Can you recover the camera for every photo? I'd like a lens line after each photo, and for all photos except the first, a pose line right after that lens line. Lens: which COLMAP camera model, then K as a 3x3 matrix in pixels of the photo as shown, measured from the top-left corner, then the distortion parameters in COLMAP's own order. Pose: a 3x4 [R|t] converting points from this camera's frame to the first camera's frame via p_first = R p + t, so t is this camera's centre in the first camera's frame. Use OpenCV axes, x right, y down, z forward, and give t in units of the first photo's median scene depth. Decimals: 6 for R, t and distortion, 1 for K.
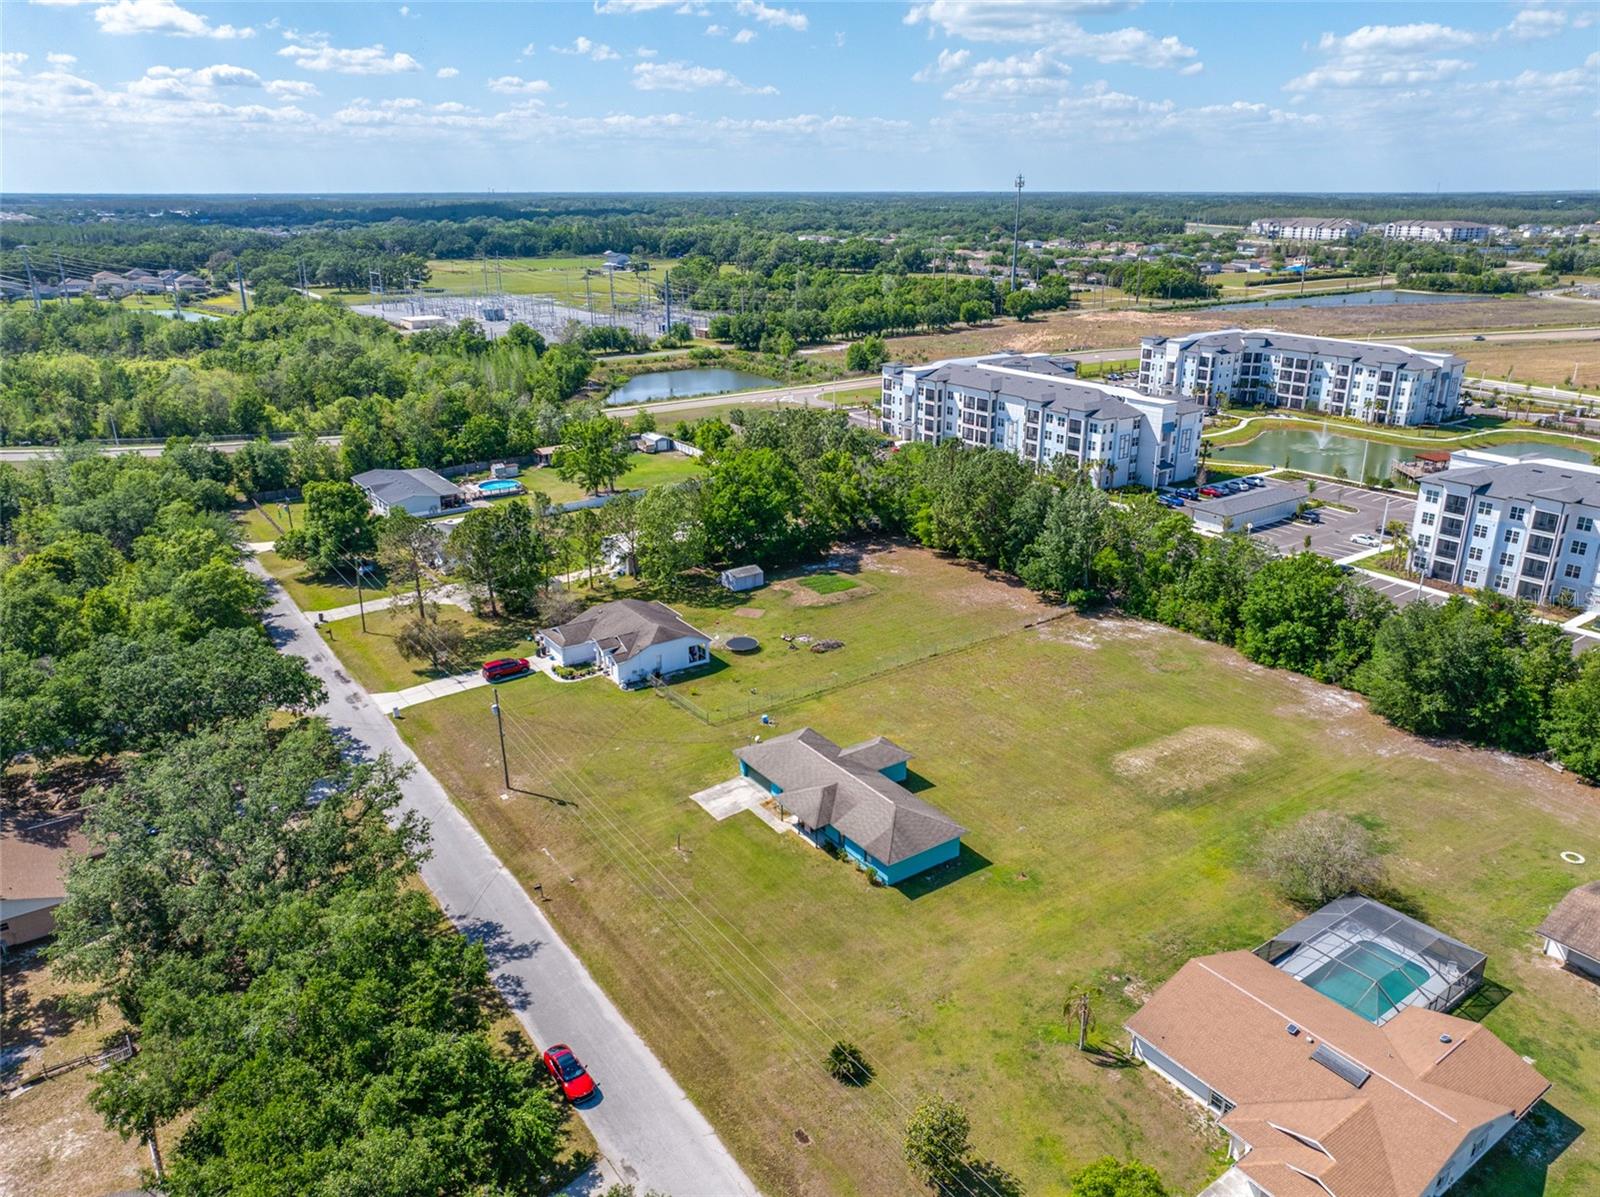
lens RADIAL K [[1118.5, 0, 805.7], [0, 1118.5, 600.4], [0, 0, 1]] dist [-0.005035, -0.002928]
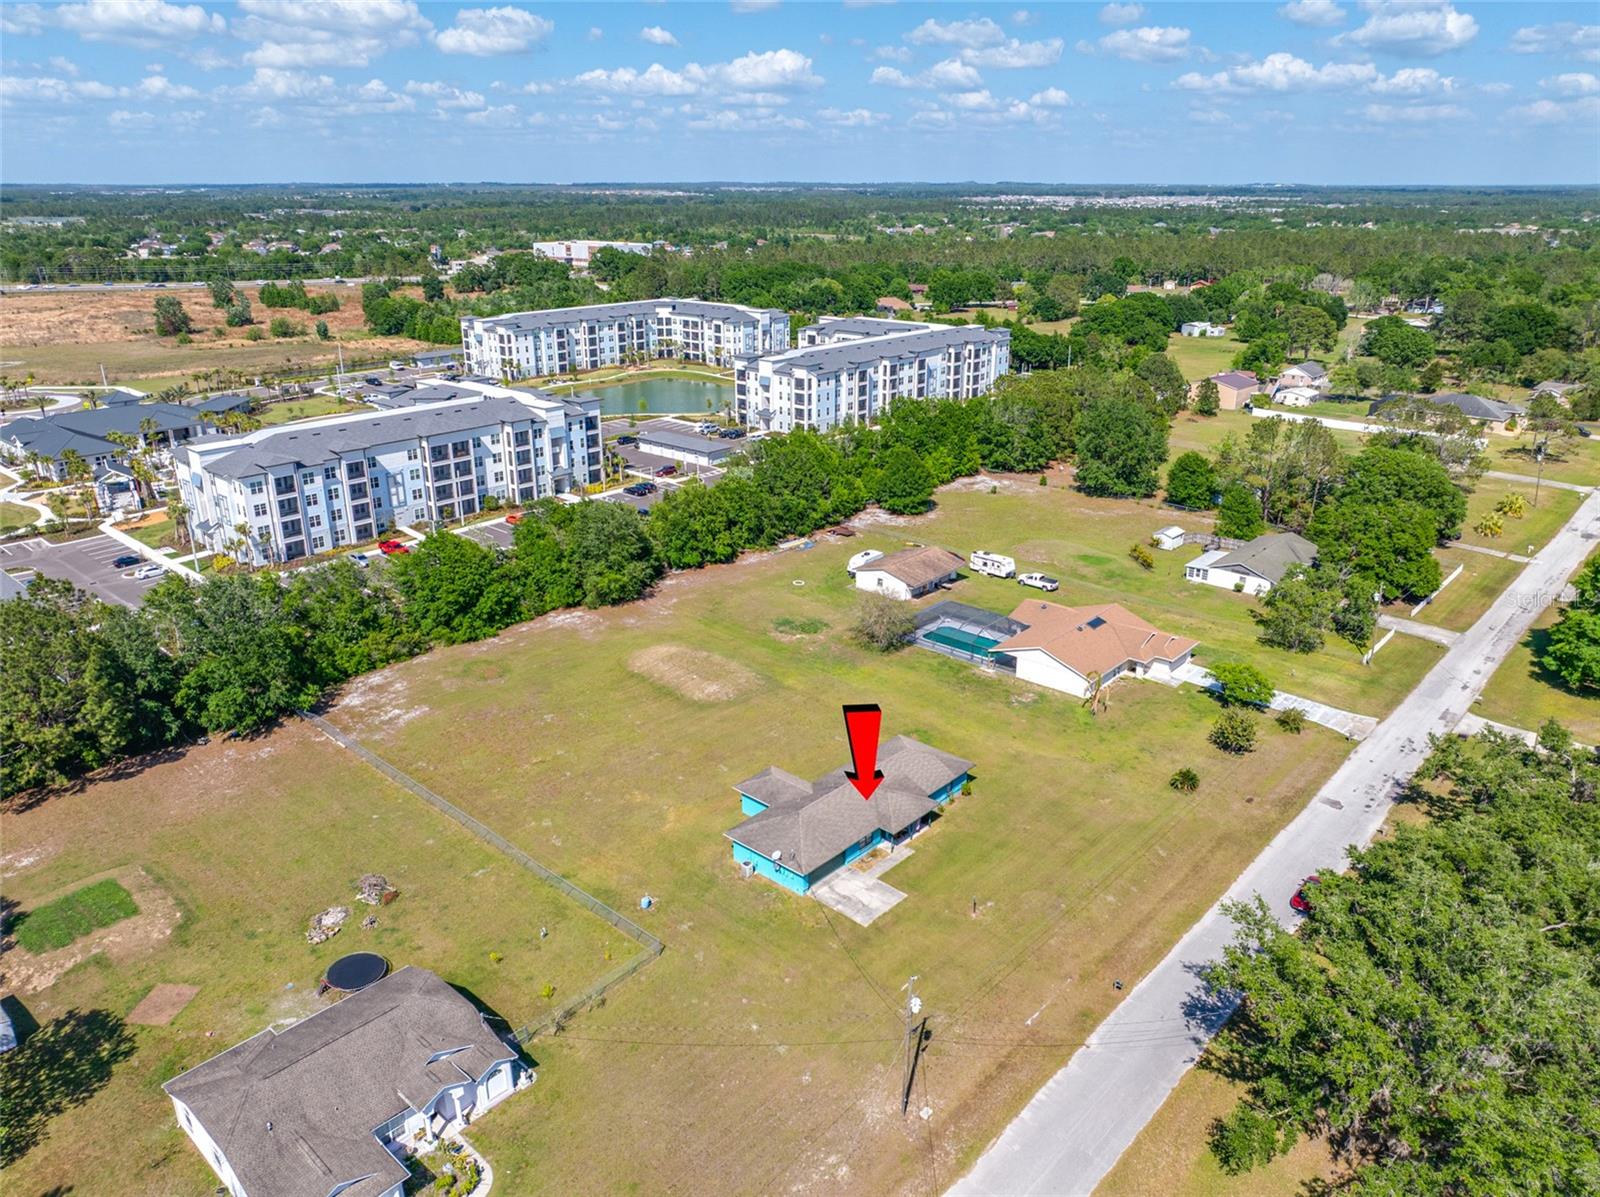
lens RADIAL K [[1122.7, 0, 803.2], [0, 1122.7, 591.0], [0, 0, 1]] dist [-0.005730, 0.010680]
pose [[-0.222525, -0.330579, 0.917170, -0.492650], [0.337070, 0.856654, 0.390547, -0.237156], [-0.914804, 0.396057, -0.079199, 0.656573]]
